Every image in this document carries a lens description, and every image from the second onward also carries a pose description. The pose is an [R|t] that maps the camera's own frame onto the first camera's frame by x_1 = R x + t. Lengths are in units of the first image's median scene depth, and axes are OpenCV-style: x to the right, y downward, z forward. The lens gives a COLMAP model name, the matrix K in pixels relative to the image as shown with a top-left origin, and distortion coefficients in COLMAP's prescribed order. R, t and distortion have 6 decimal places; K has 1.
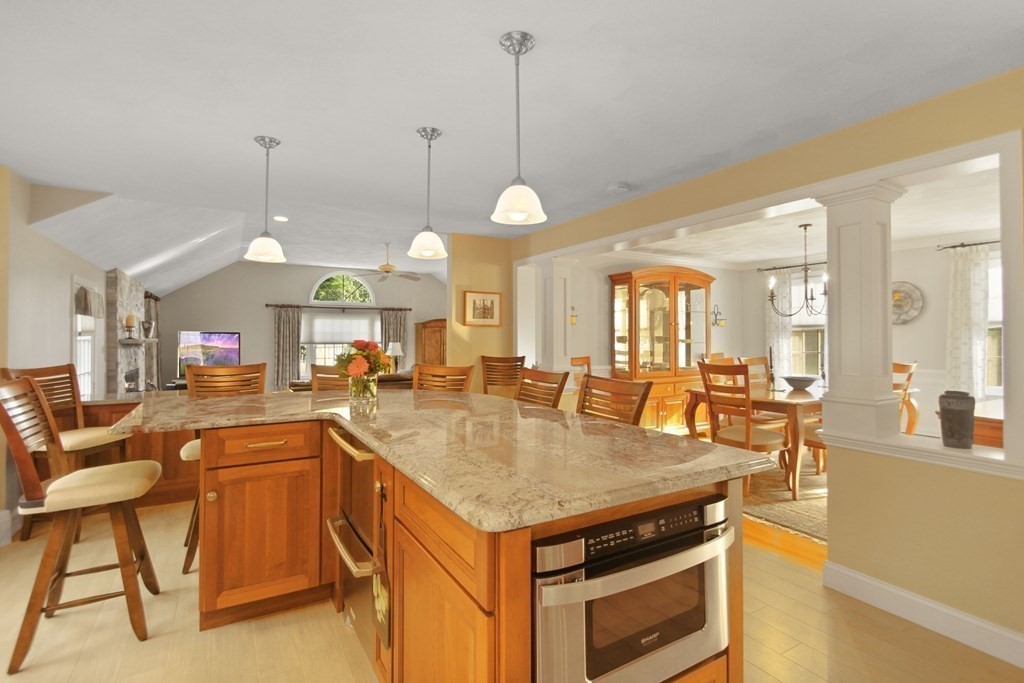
lens RADIAL K [[492.4, 0, 507.2], [0, 492.4, 331.9], [0, 0, 1]] dist [0.005073, -0.000135]
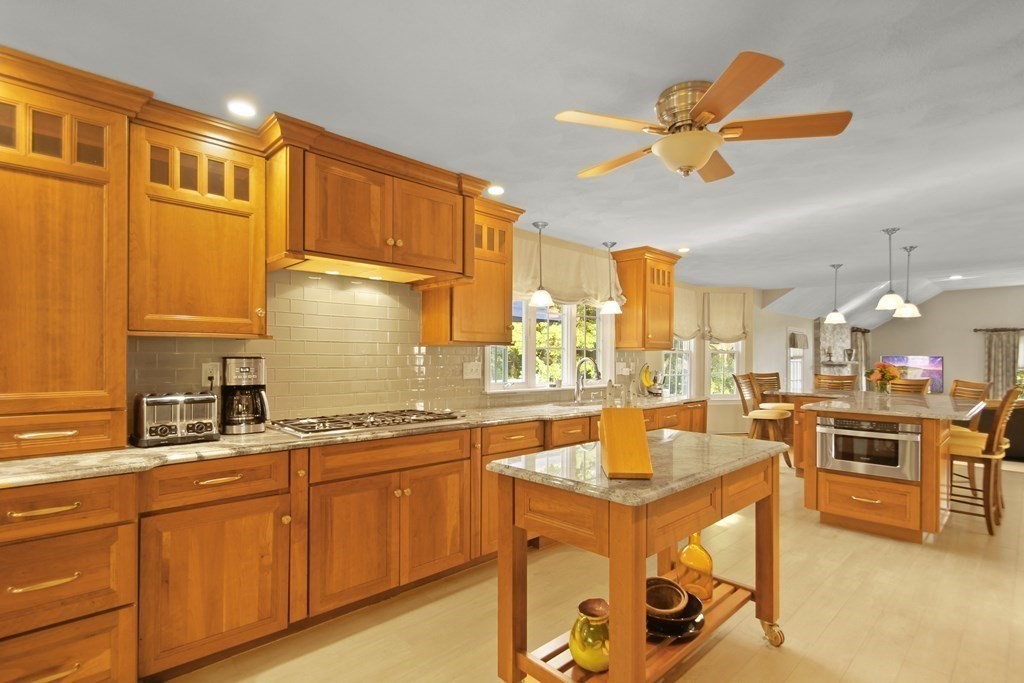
lens RADIAL K [[492.4, 0, 507.5], [0, 492.4, 348.2], [0, 0, 1]] dist [0.005073, -0.000135]
pose [[0.235385, -0.019278, -0.971711, 0.506027], [0.005465, 0.999814, -0.018512, -0.003856], [0.971887, -0.000953, 0.235447, -0.350752]]
